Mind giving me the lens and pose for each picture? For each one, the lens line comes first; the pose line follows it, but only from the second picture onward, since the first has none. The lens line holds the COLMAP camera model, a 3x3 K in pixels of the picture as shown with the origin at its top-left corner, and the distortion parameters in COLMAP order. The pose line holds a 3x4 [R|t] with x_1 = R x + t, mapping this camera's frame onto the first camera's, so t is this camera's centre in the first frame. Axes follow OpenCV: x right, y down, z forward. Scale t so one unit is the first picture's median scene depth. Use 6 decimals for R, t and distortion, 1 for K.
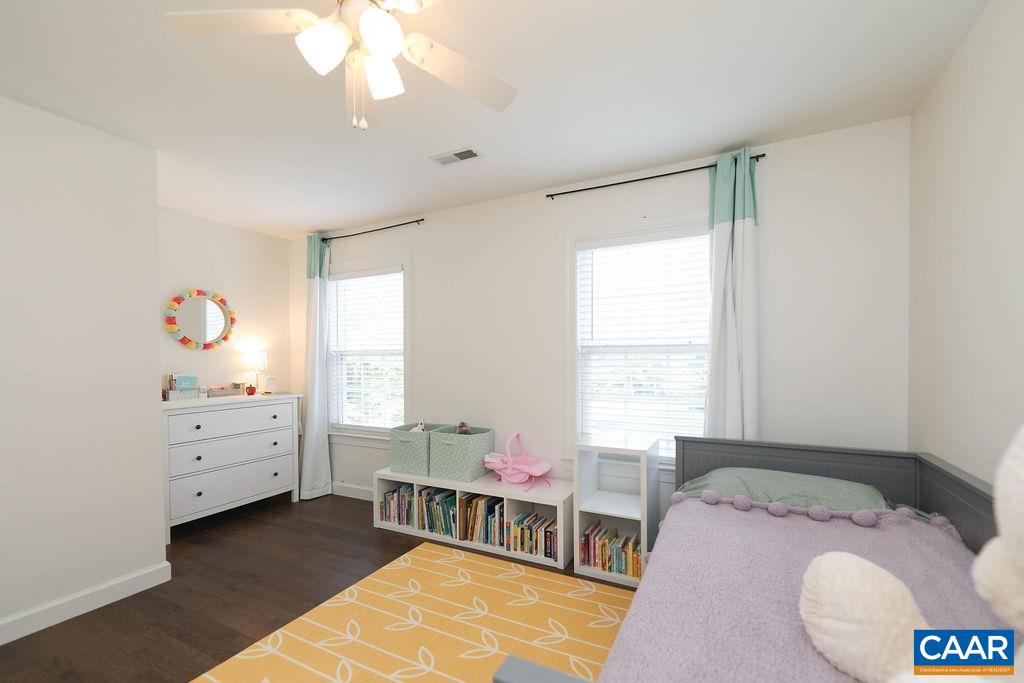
lens RADIAL K [[416.6, 0, 536.5], [0, 416.6, 366.3], [0, 0, 1]] dist [0.010637, -0.006616]
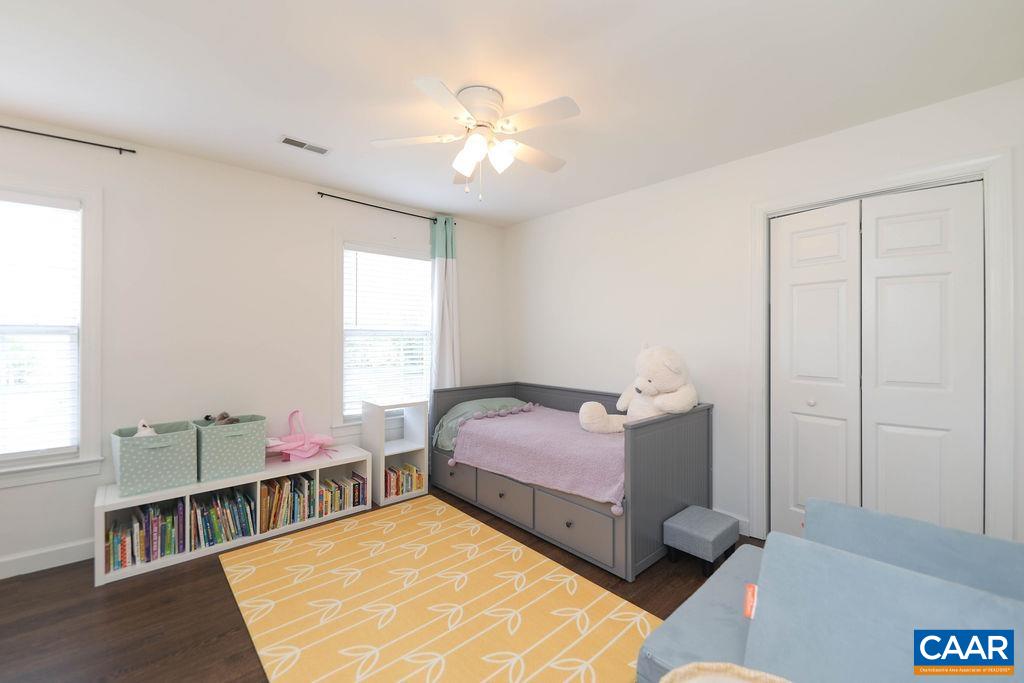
lens RADIAL K [[416.6, 0, 514.3], [0, 416.6, 340.1], [0, 0, 1]] dist [0.010637, -0.006616]
pose [[0.362306, 0.002175, 0.932057, -0.863079], [0.013195, 0.999885, -0.007462, -0.002272], [-0.931966, 0.015002, 0.362235, 0.128122]]
